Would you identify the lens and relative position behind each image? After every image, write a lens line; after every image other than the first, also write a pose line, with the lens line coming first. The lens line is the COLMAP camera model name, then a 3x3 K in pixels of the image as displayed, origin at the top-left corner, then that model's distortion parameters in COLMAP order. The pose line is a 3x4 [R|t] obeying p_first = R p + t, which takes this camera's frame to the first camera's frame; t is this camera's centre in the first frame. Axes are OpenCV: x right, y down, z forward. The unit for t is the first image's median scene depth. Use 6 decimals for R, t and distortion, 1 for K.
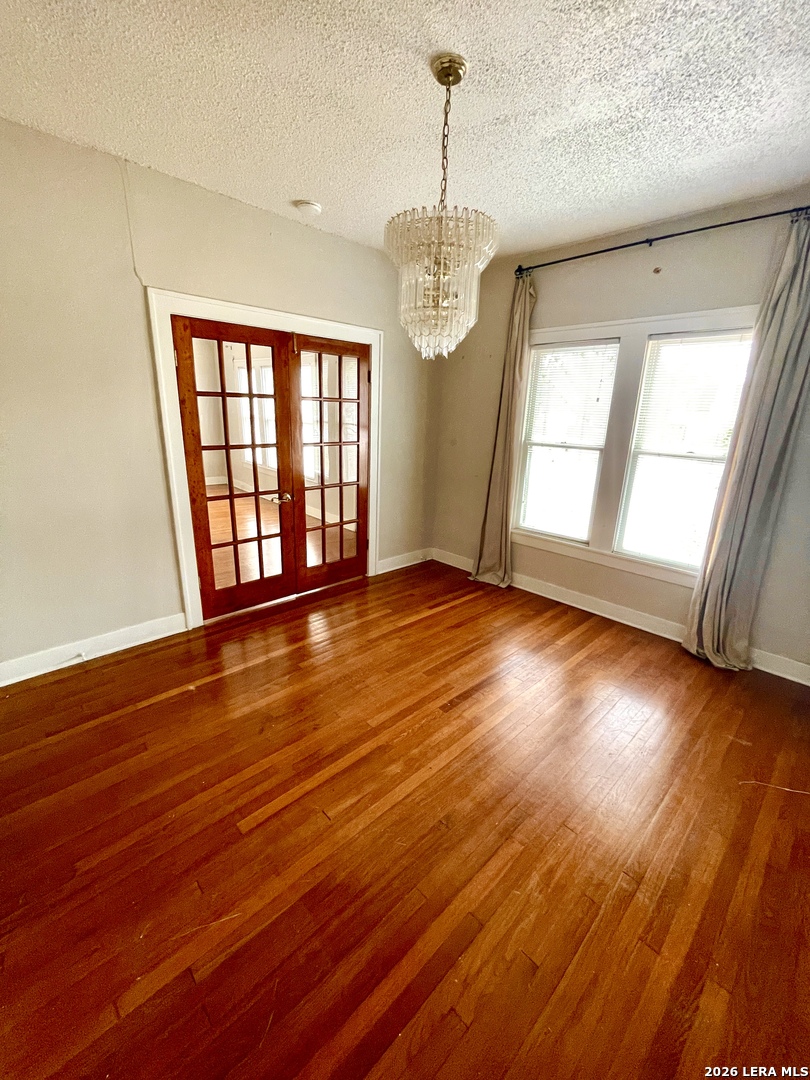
lens RADIAL K [[443.5, 0, 400.5], [0, 443.5, 537.7], [0, 0, 1]] dist [-0.008403, -0.000233]
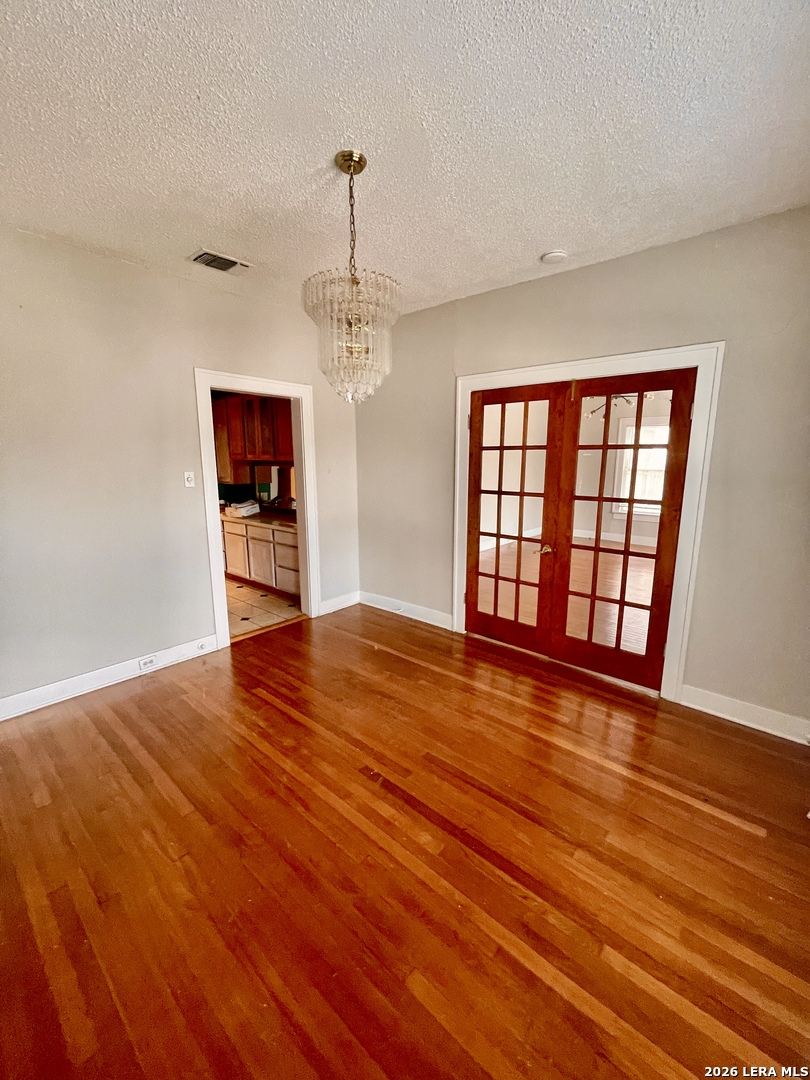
lens RADIAL K [[443.5, 0, 400.5], [0, 443.5, 537.7], [0, 0, 1]] dist [-0.008403, -0.000233]
pose [[0.083973, 0.155316, -0.984289, 0.708403], [-0.274857, 0.953069, 0.126940, -0.163403], [0.957811, 0.259879, 0.122722, 0.621756]]
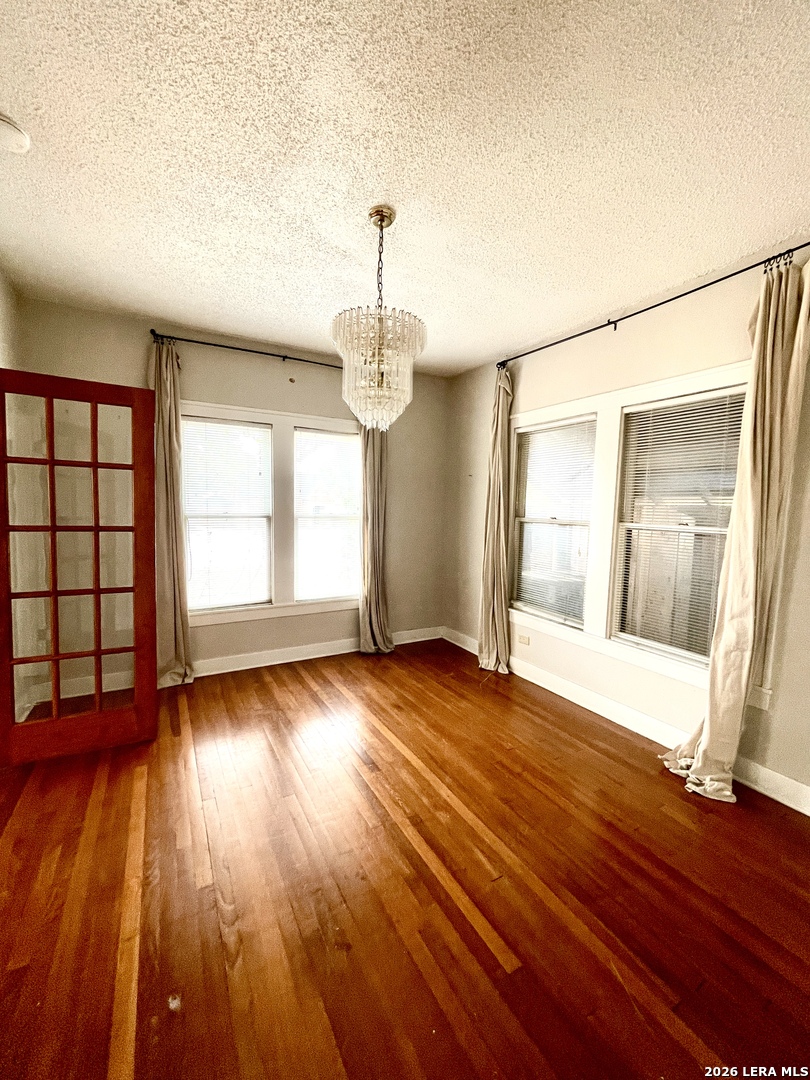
lens RADIAL K [[443.5, 0, 400.5], [0, 443.5, 537.7], [0, 0, 1]] dist [-0.008403, -0.000233]
pose [[0.258019, -0.095280, 0.961430, -0.585844], [0.265137, 0.963903, 0.024370, -0.090442], [-0.929047, 0.248623, 0.273968, 0.408812]]
